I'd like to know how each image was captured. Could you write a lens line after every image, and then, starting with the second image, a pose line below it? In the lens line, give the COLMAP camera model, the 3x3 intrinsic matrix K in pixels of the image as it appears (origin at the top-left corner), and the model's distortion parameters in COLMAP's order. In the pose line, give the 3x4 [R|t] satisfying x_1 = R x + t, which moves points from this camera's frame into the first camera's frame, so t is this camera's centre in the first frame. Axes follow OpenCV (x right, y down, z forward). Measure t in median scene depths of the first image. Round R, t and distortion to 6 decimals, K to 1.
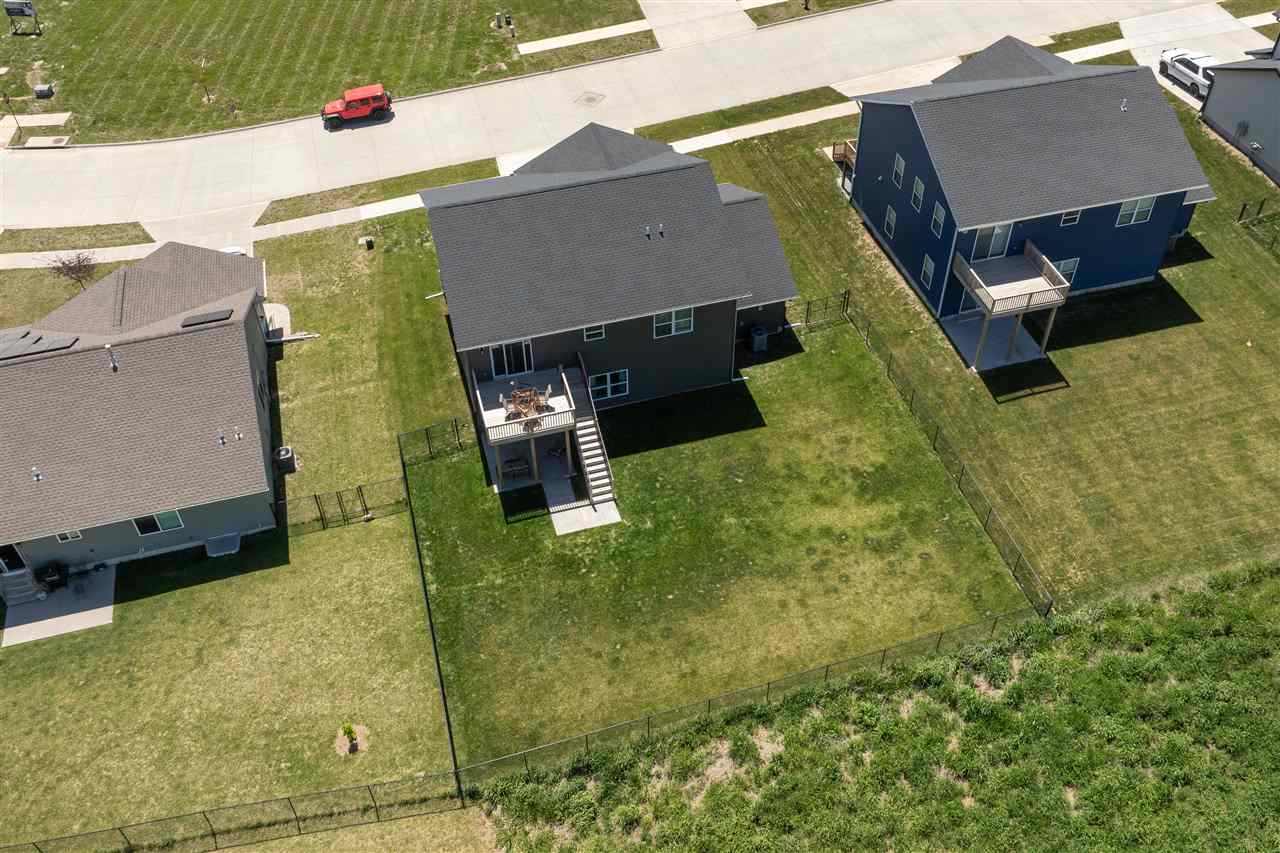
lens RADIAL K [[1085.7, 0, 640.0], [0, 1085.7, 426.5], [0, 0, 1]] dist [-0.065507, 0.001882]
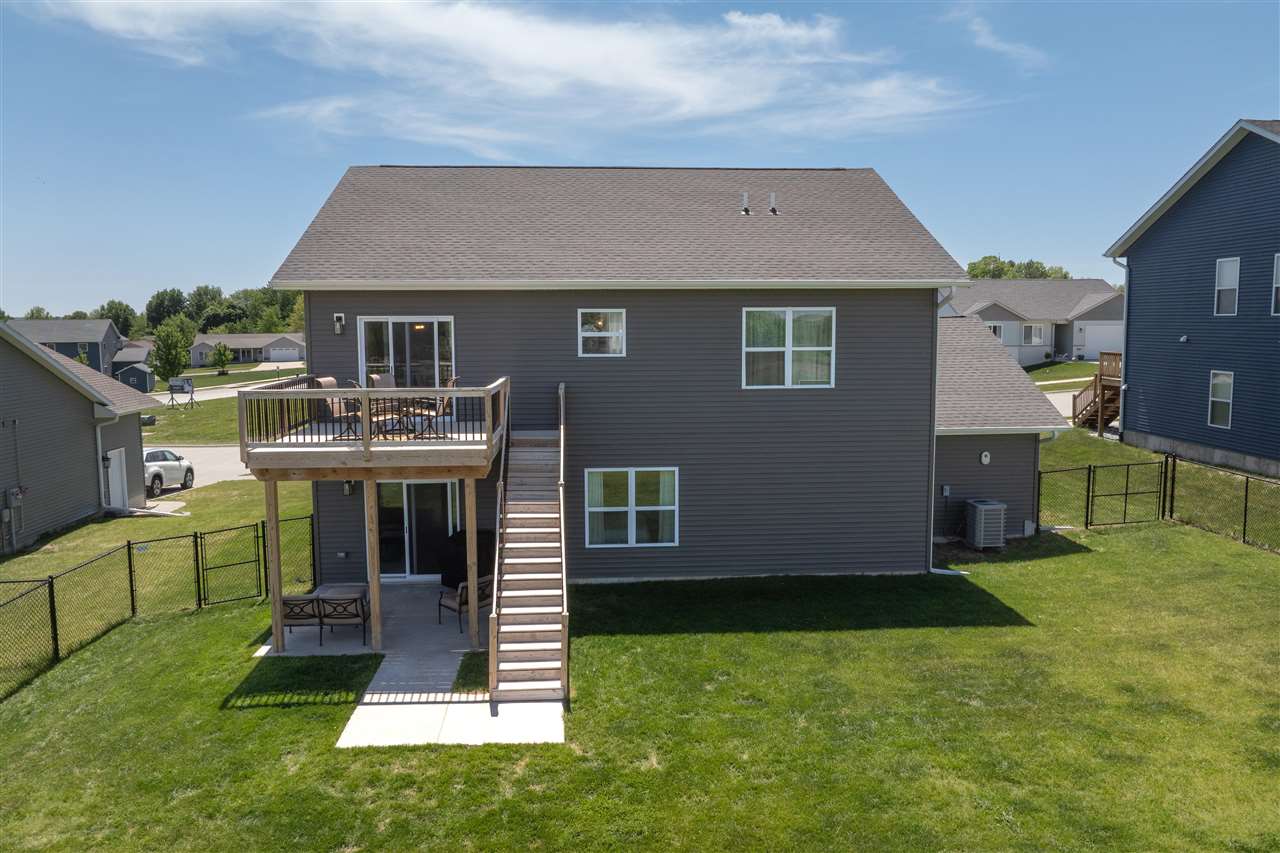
lens RADIAL K [[908.7, 0, 638.2], [0, 908.7, 412.5], [0, 0, 1]] dist [-0.055679, 0.027591]
pose [[0.976915, 0.030643, -0.211418, 0.049647], [-0.159148, 0.764582, -0.624569, 0.161553], [0.142508, 0.643797, 0.751809, 0.733490]]
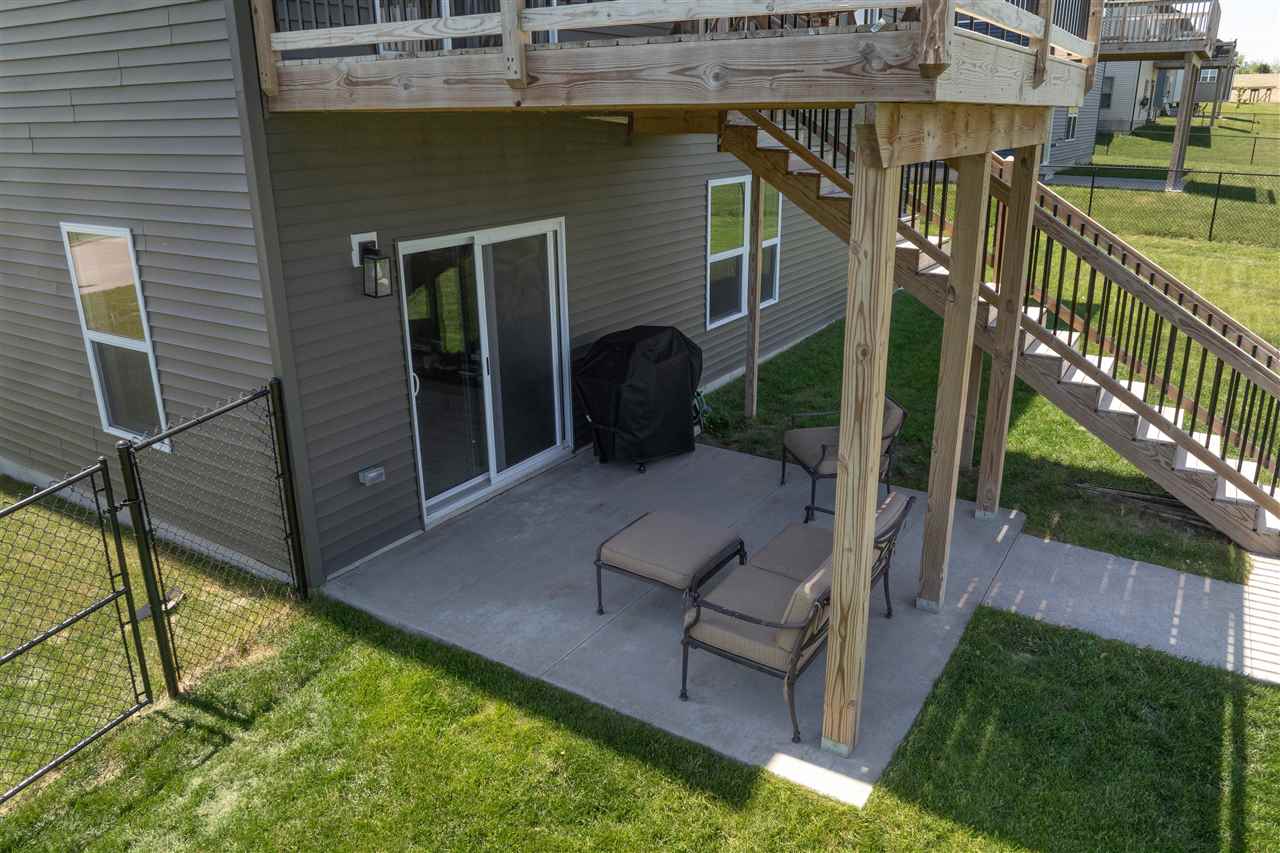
lens RADIAL K [[908.7, 0, 638.2], [0, 908.7, 412.5], [0, 0, 1]] dist [-0.055679, 0.027591]
pose [[0.748958, -0.201256, 0.631314, -0.192294], [0.477363, 0.824655, -0.303428, 0.045559], [-0.459550, 0.528621, 0.713704, 0.916280]]
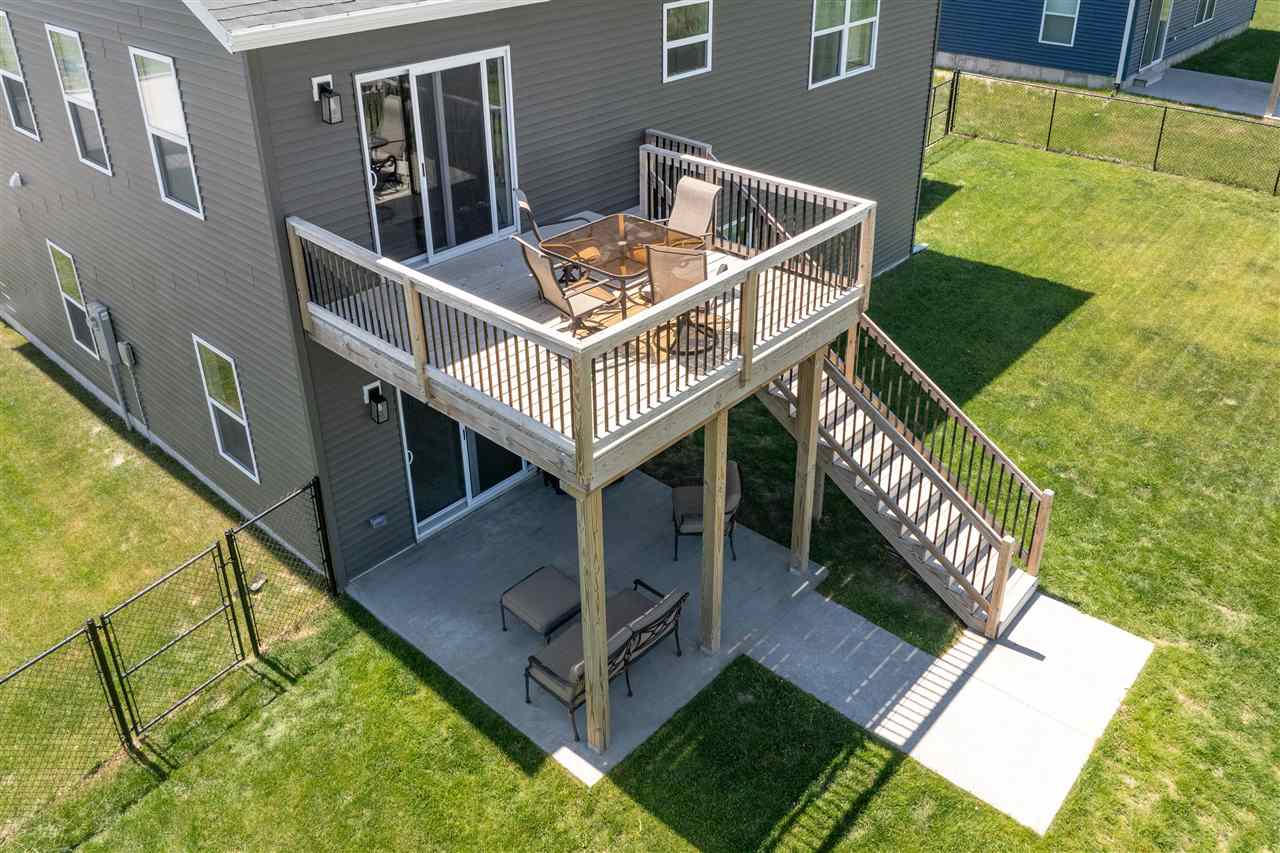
lens RADIAL K [[1013.5, 0, 639.5], [0, 1013.5, 312.8], [0, 0, 1]] dist [-0.046511, 0.005439]
pose [[0.846608, -0.224297, 0.482644, -0.190520], [0.379639, 0.890070, -0.252288, 0.034103], [-0.373000, 0.396820, 0.838693, 0.802219]]
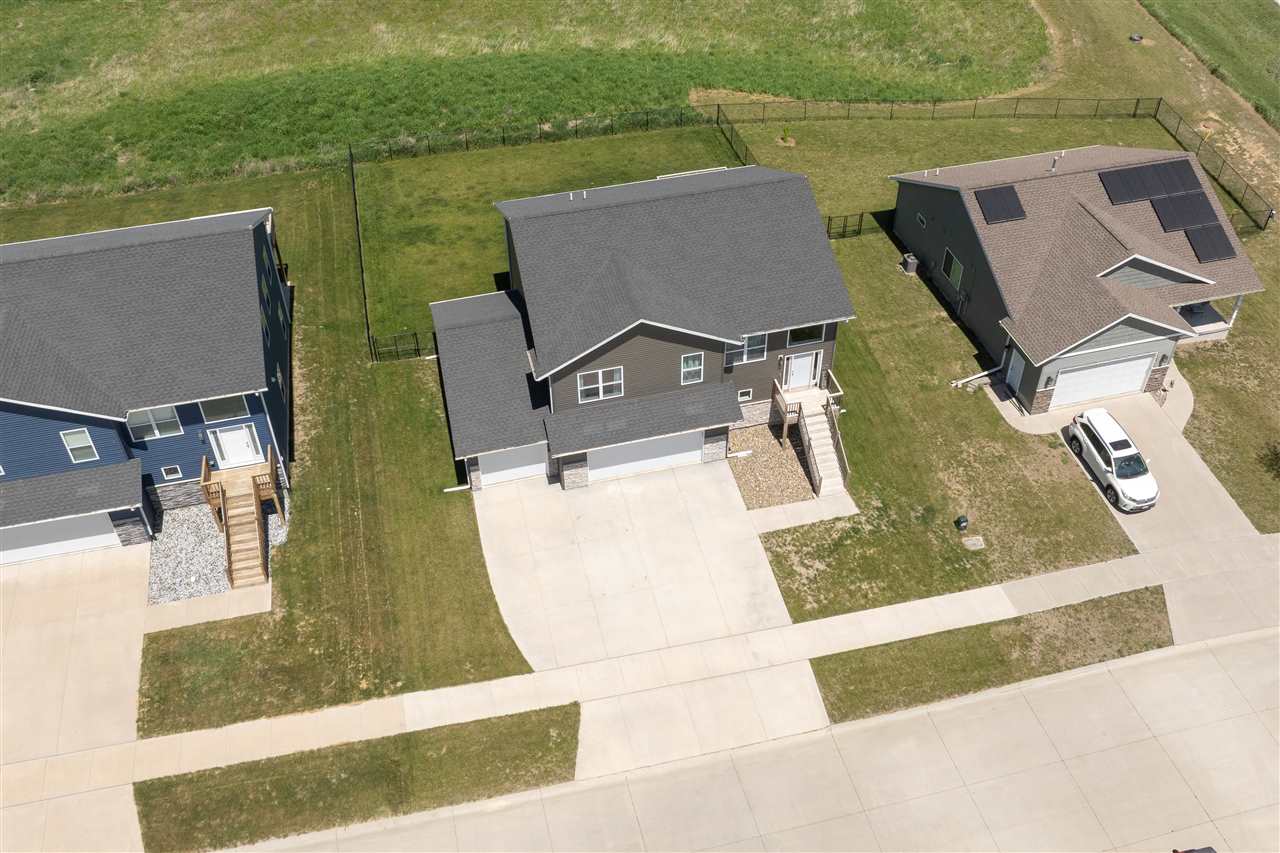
lens RADIAL K [[1085.7, 0, 640.0], [0, 1085.7, 426.5], [0, 0, 1]] dist [-0.065507, 0.001882]
pose [[-0.999372, -0.000454, 0.035427, -0.080197], [0.035383, 0.038416, 0.998635, -1.165243], [-0.001814, 0.999262, -0.038376, 1.251414]]
